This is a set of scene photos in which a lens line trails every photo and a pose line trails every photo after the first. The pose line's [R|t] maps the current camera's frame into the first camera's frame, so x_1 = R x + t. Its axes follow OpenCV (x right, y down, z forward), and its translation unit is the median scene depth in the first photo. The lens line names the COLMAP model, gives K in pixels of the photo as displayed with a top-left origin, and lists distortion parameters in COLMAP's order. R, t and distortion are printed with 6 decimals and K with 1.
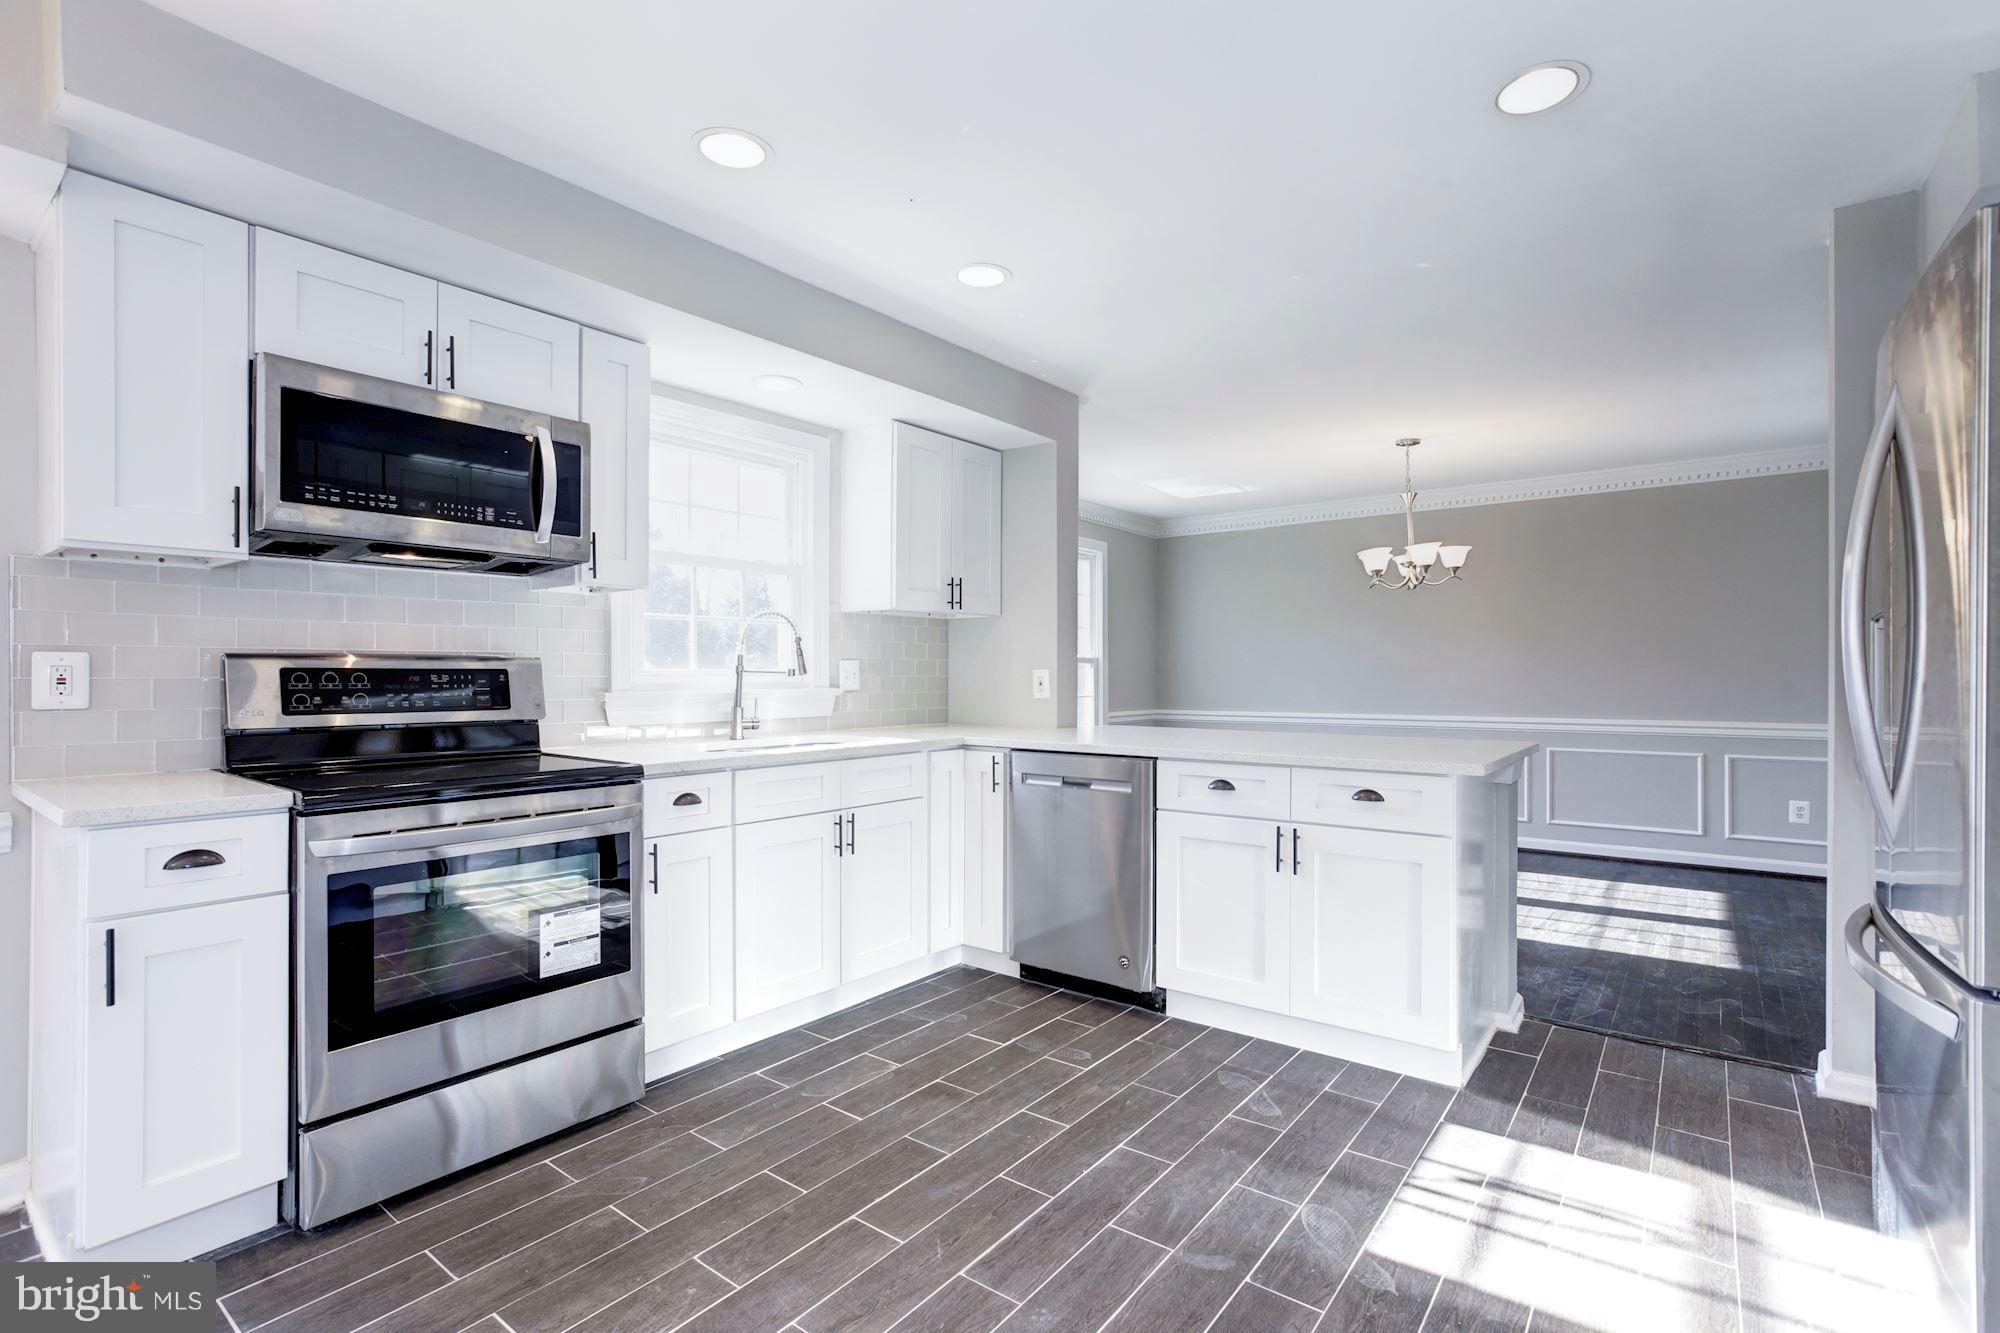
lens RADIAL K [[948.3, 0, 1000.0], [0, 948.3, 666.5], [0, 0, 1]] dist [-0.036729, 0.018563]
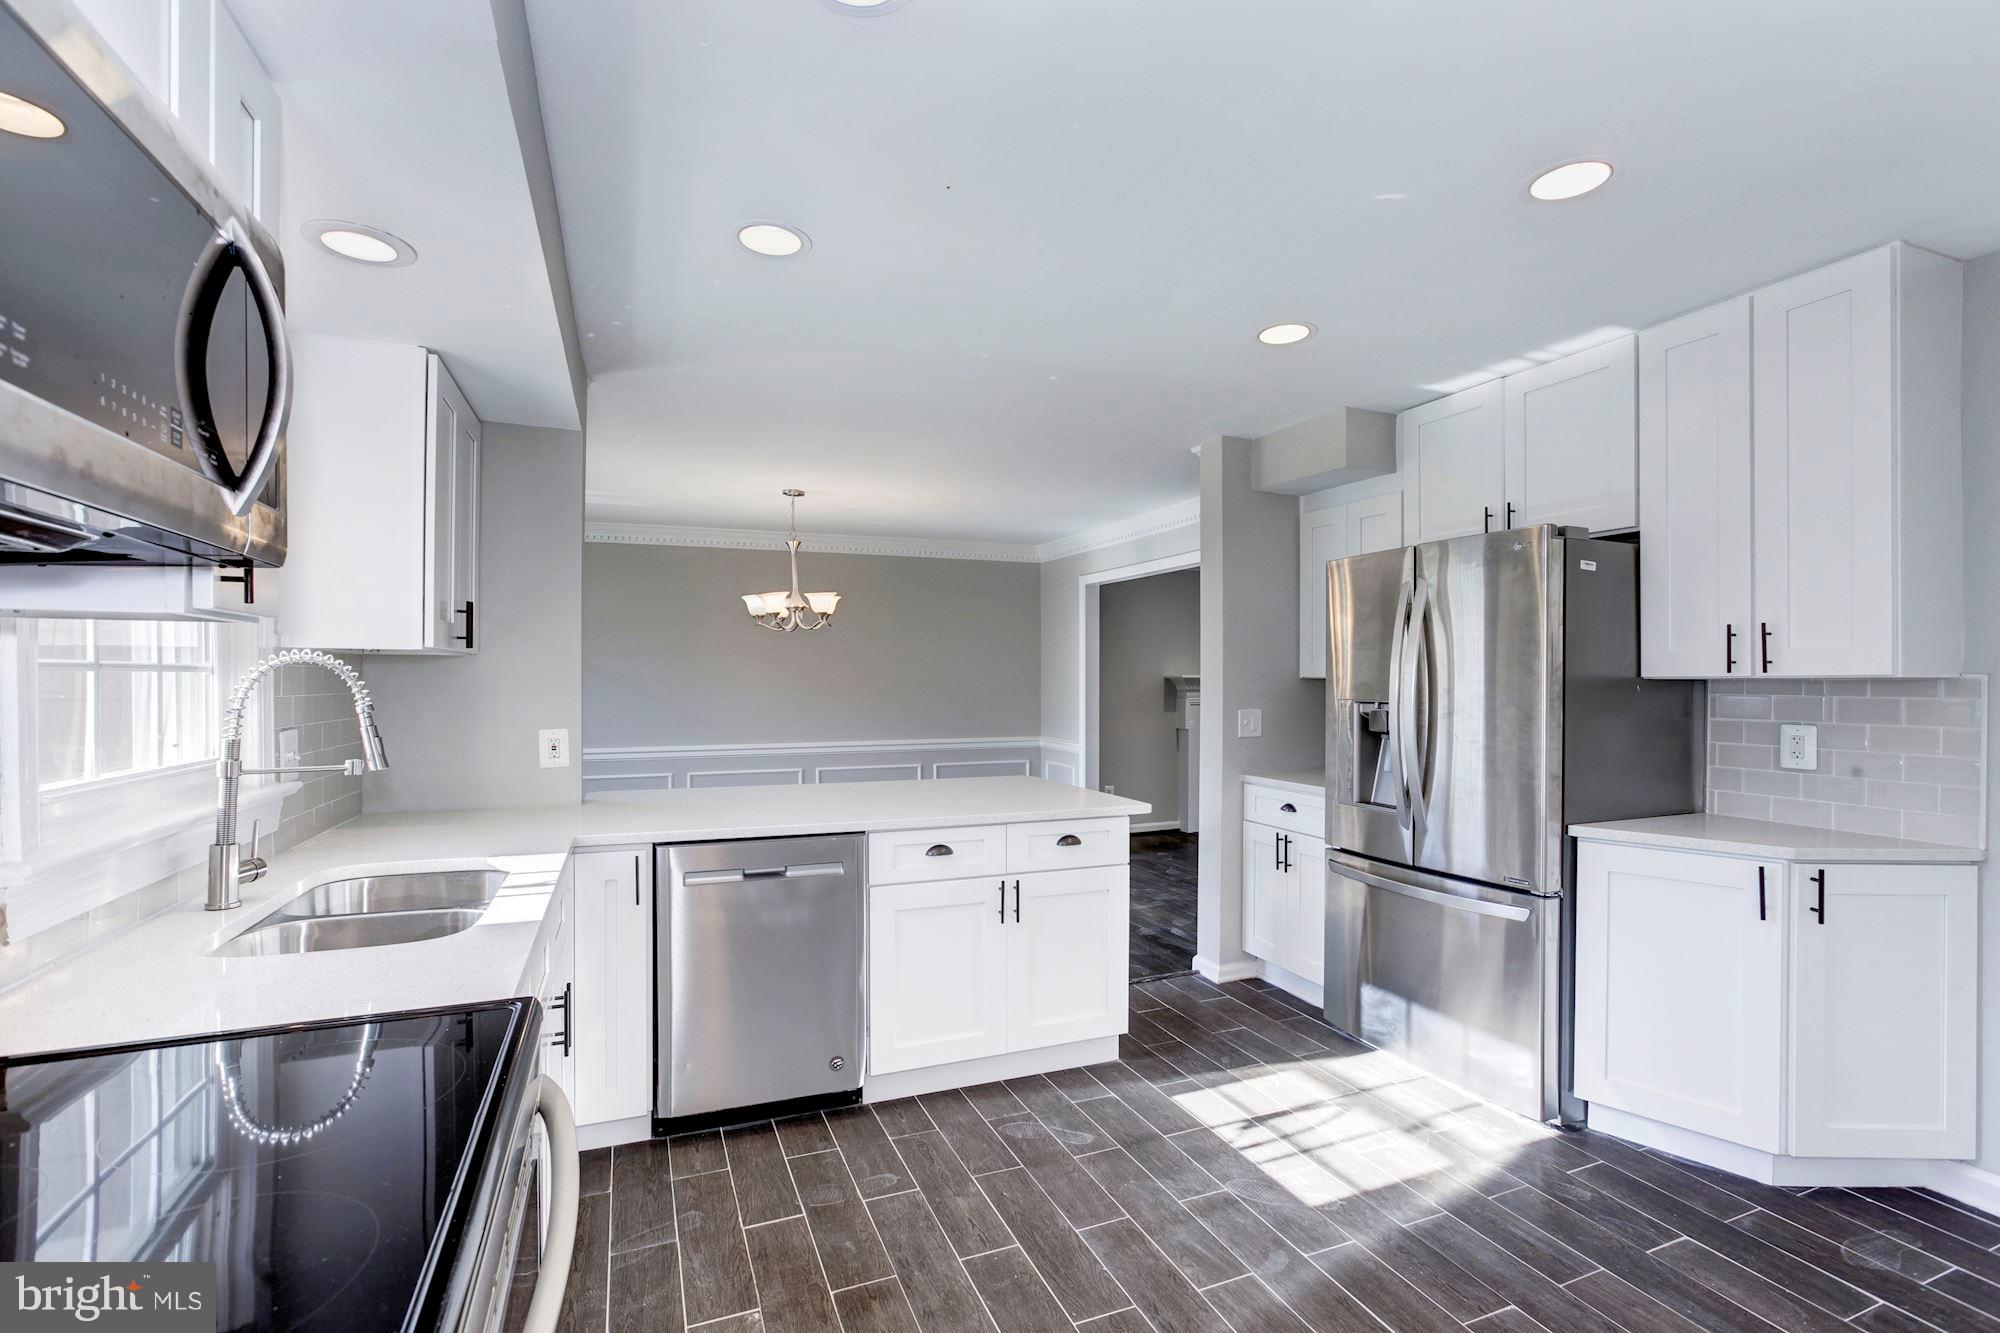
lens RADIAL K [[914.2, 0, 1033.6], [0, 914.2, 685.5], [0, 0, 1]] dist [-0.020652, 0.000399]
pose [[0.477503, -0.002947, 0.878625, -0.689091], [-0.011026, 0.999896, 0.009346, -0.071402], [-0.878561, -0.014150, 0.477420, 0.551954]]
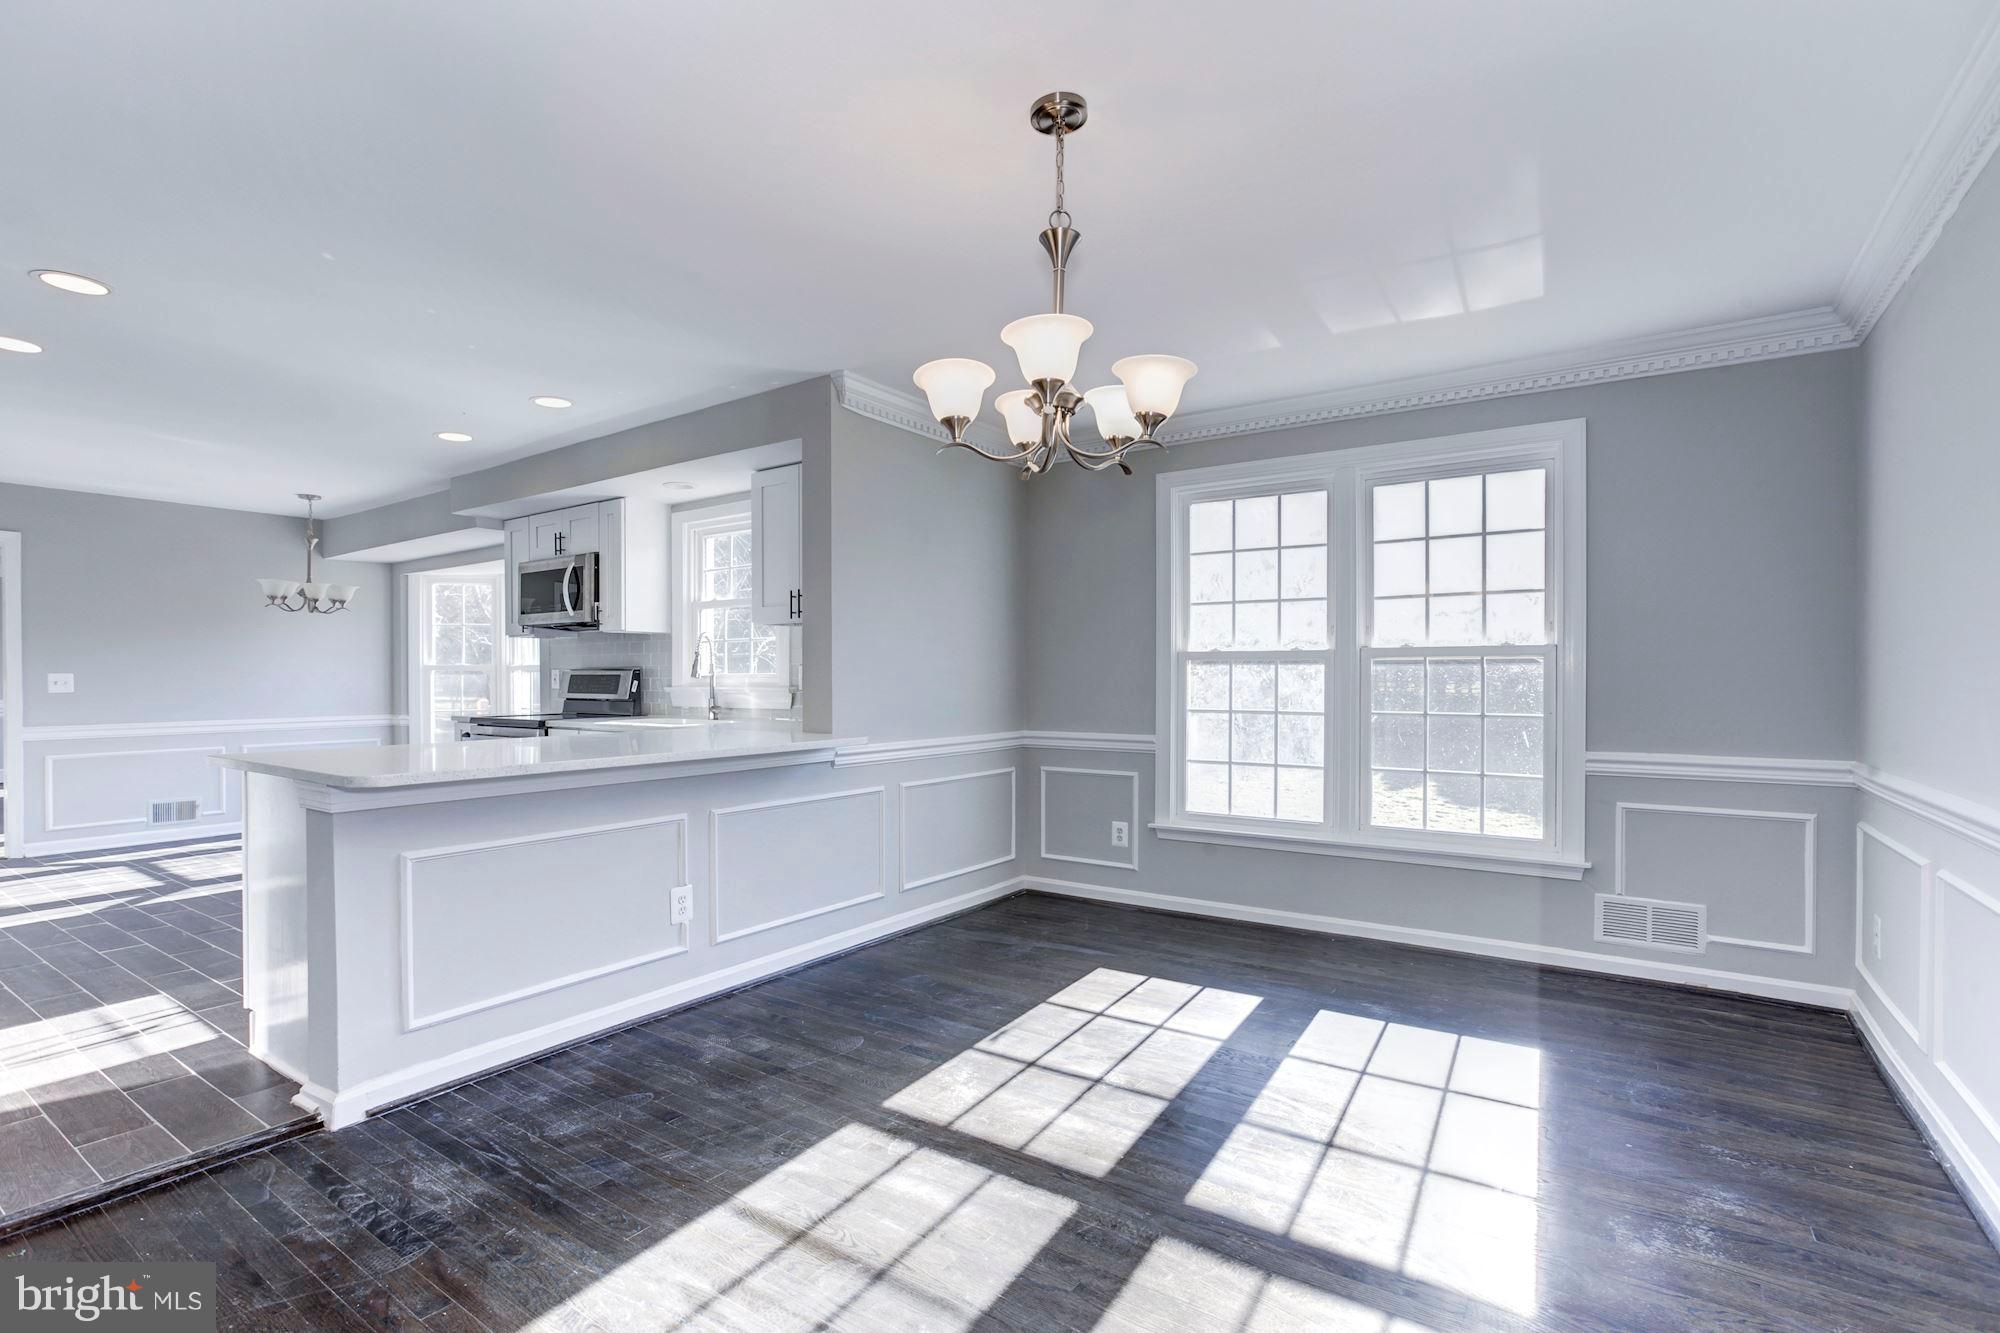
lens RADIAL K [[868.7, 0, 960.6], [0, 868.7, 687.0], [0, 0, 1]] dist [-0.001377, 0.000208]
pose [[0.052967, 0.011154, -0.998534, 1.623907], [0.009535, 0.999886, 0.011675, 0.018064], [0.998551, -0.010139, 0.052855, 1.866370]]
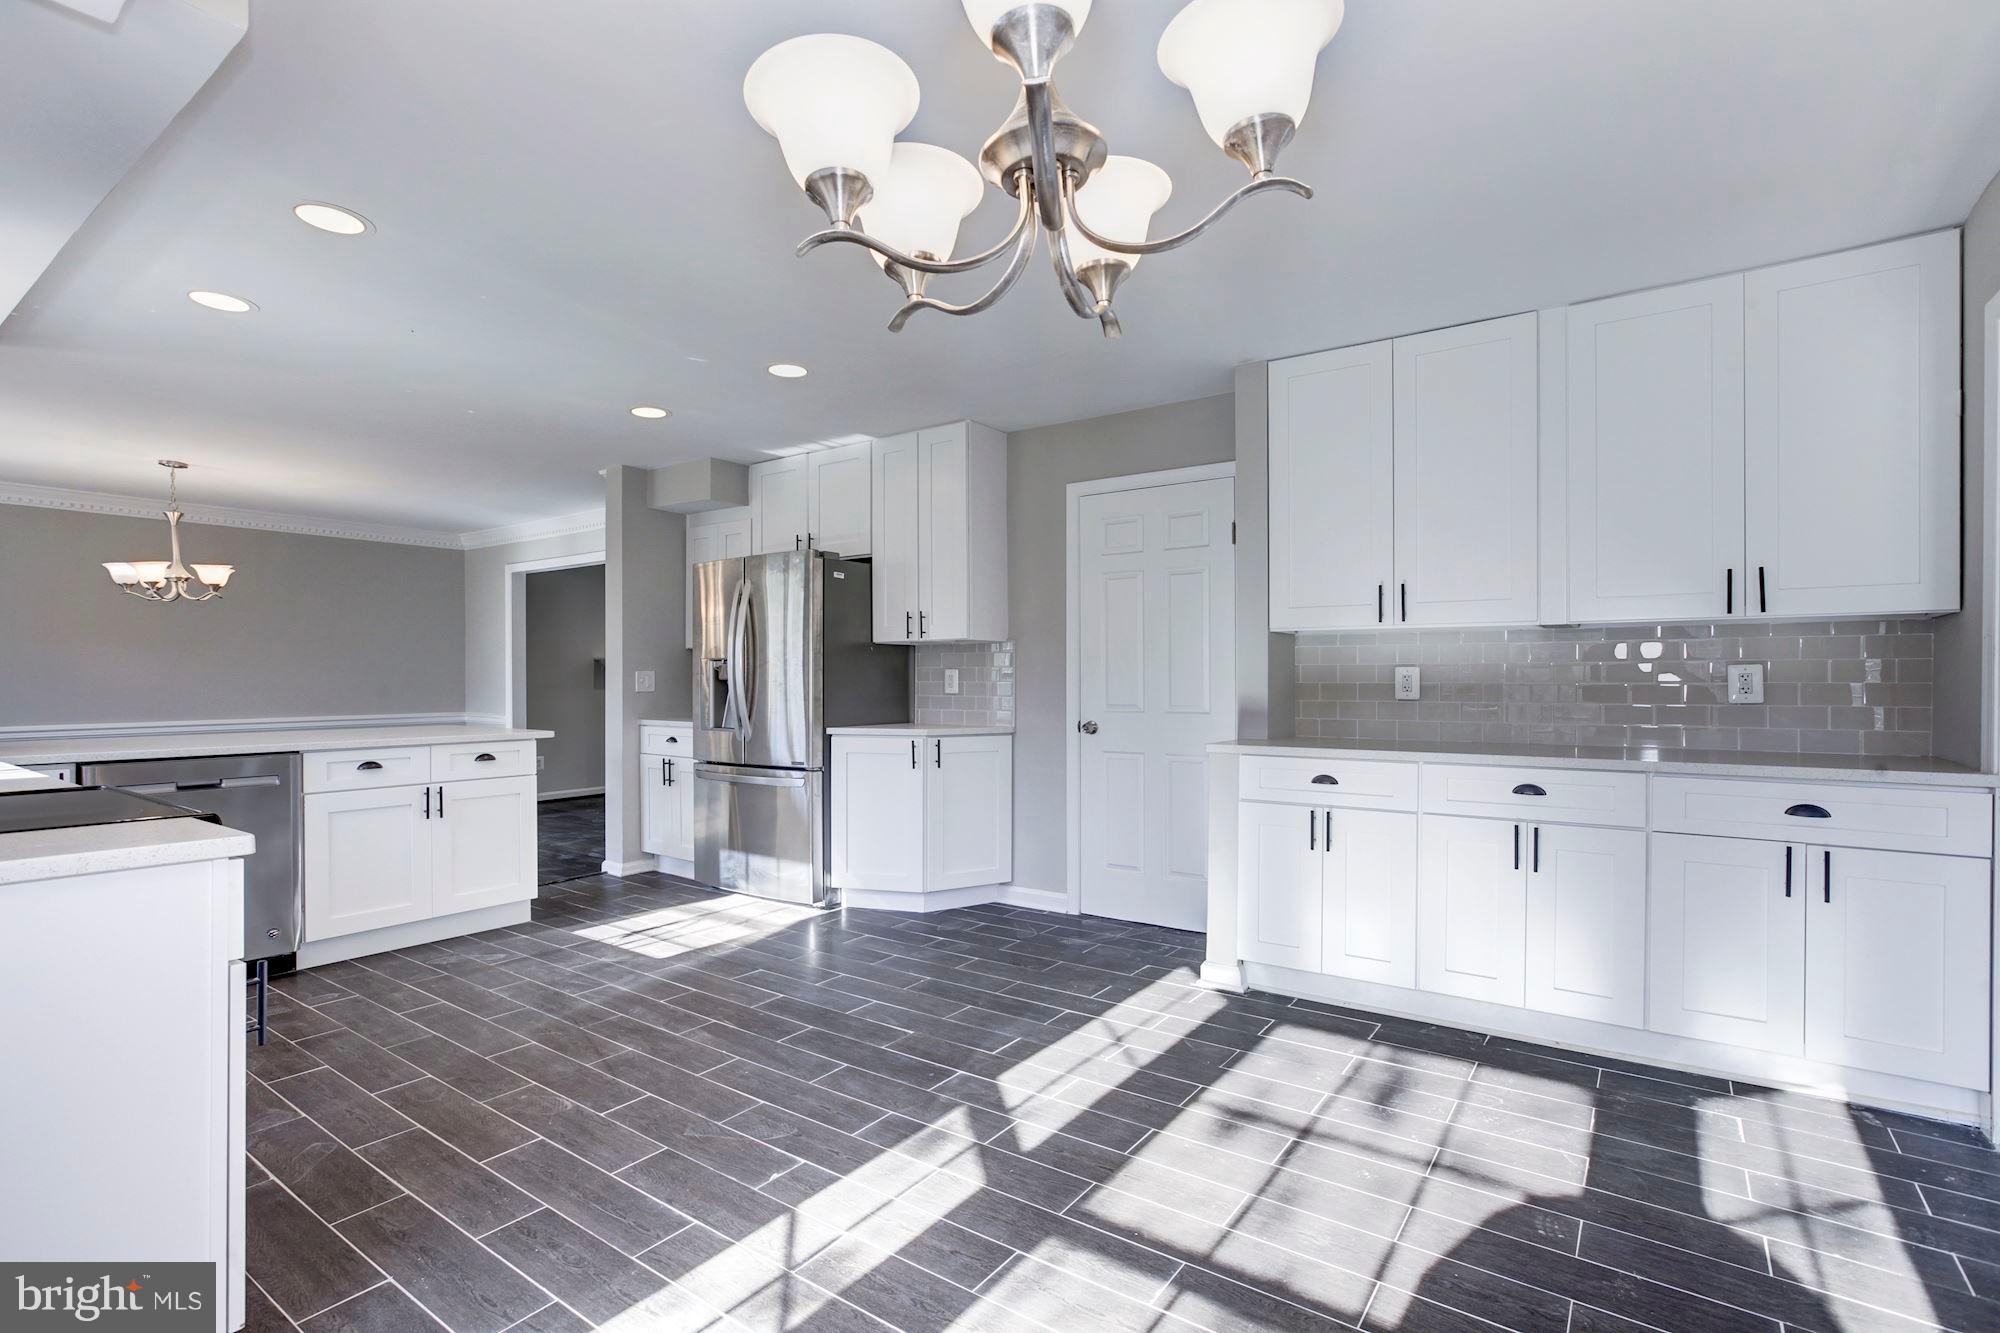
lens RADIAL K [[895.2, 0, 1037.0], [0, 895.2, 684.2], [0, 0, 1]] dist [-0.036765, 0.015784]
pose [[-0.077499, -0.001824, 0.996991, -1.277759], [-0.005306, 0.999985, 0.001417, 0.007172], [-0.996978, -0.005180, -0.077508, 0.213787]]
